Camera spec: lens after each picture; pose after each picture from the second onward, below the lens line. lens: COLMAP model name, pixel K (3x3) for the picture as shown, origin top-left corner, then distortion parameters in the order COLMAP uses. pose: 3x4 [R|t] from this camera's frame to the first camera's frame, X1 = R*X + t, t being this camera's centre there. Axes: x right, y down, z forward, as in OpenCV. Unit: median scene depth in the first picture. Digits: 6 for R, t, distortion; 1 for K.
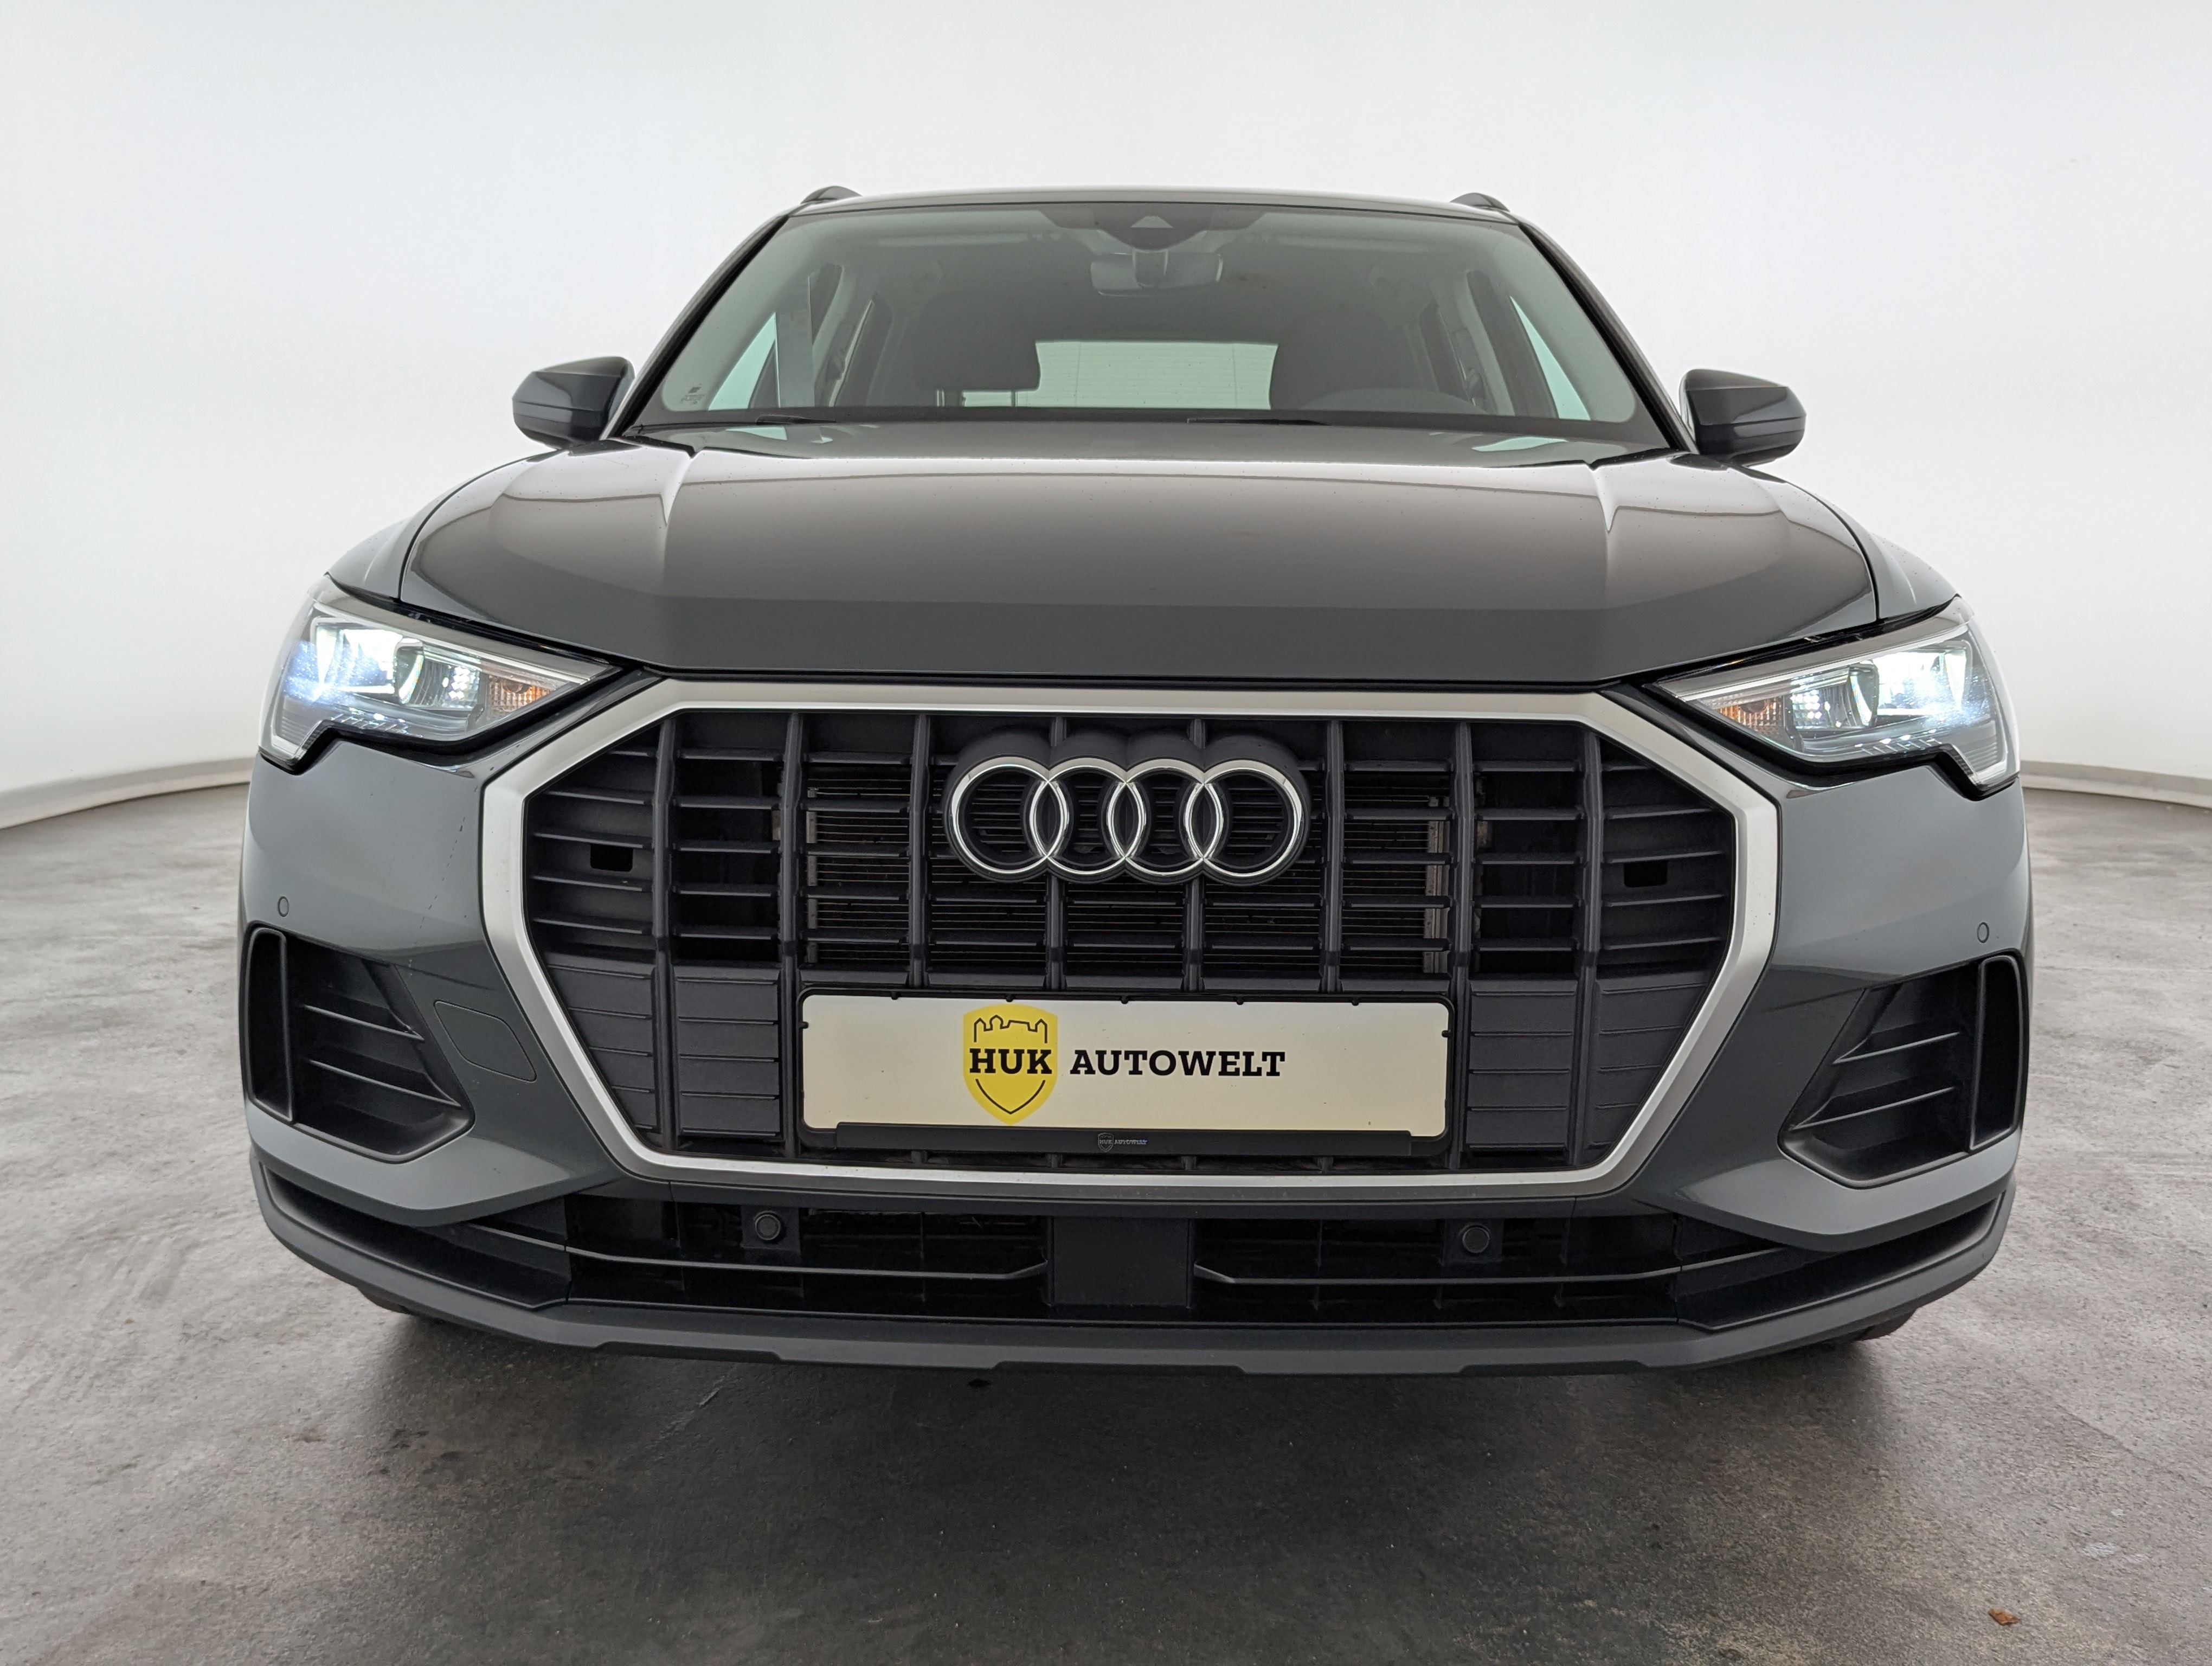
lens RADIAL K [[2133.0, 0, 1106.2], [0, 2133.0, 858.8], [0, 0, 1]] dist [0.045351, -0.039393]
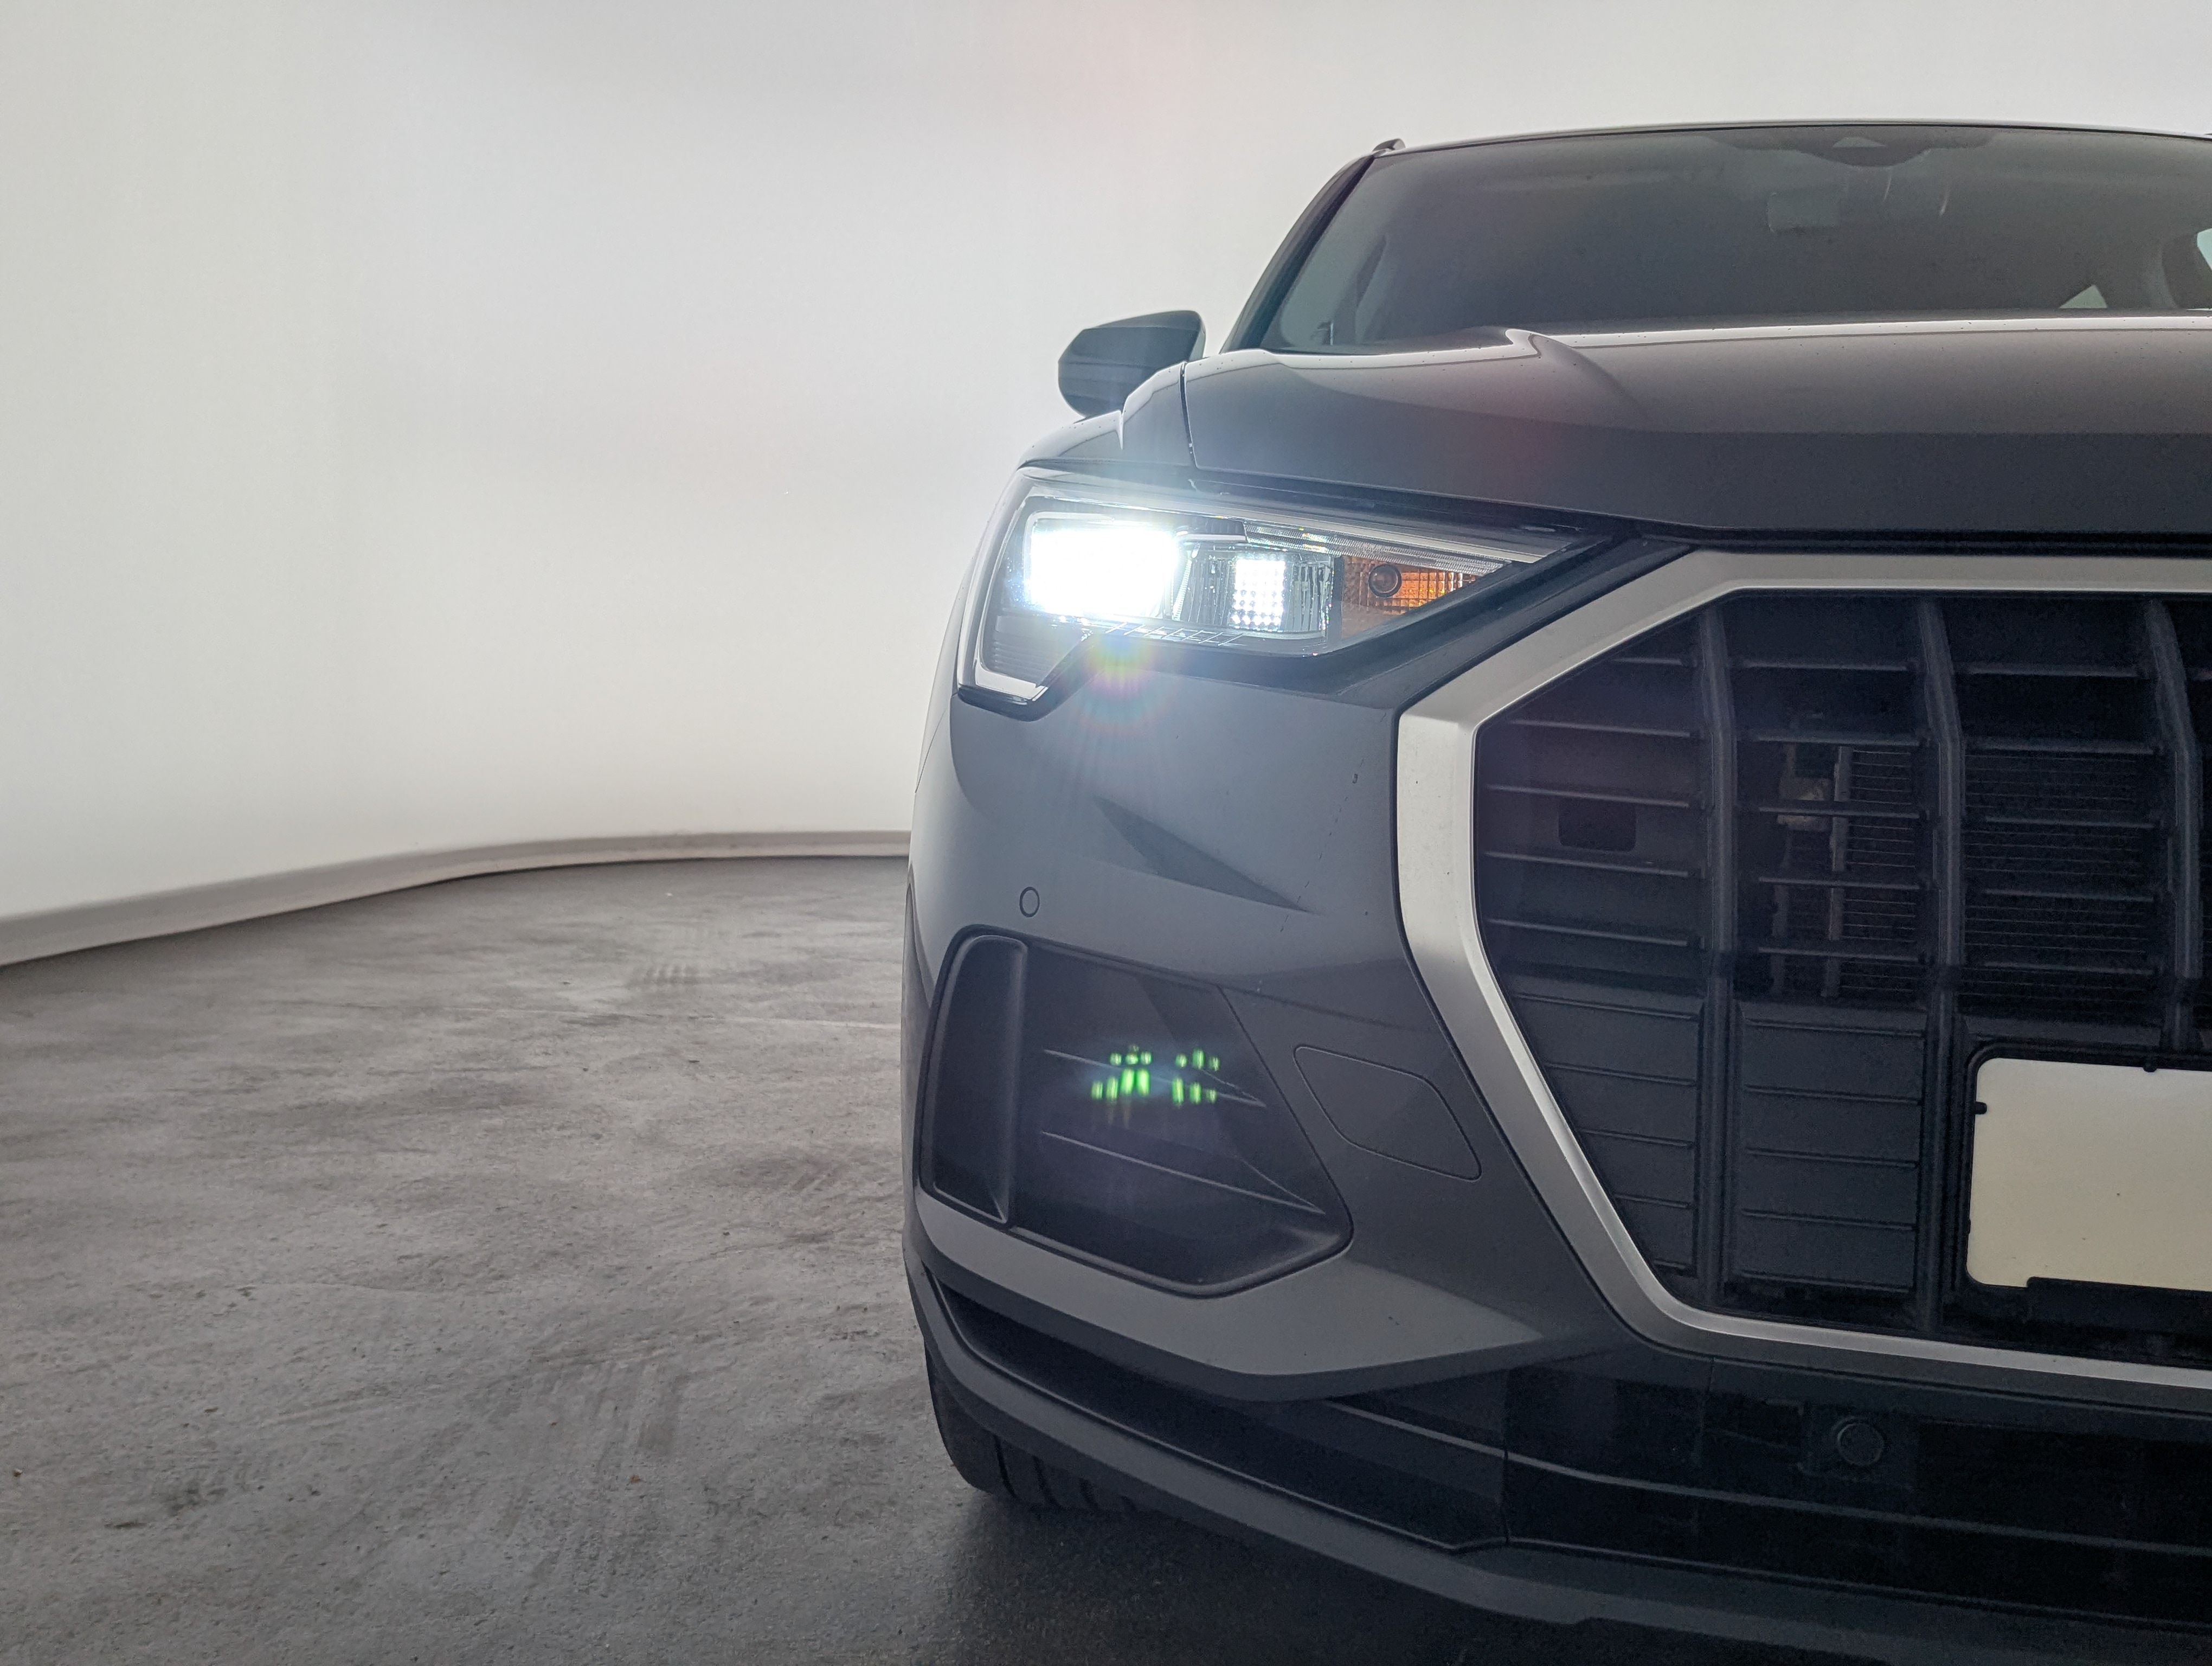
lens RADIAL K [[2154.2, 0, 1078.0], [0, 2154.2, 818.9], [0, 0, 1]] dist [0.064604, -0.111413]
pose [[0.991981, 0.026796, -0.123515, -0.187987], [-0.036482, 0.996376, -0.076835, 0.031435], [0.121008, 0.080725, 0.989364, 0.214811]]
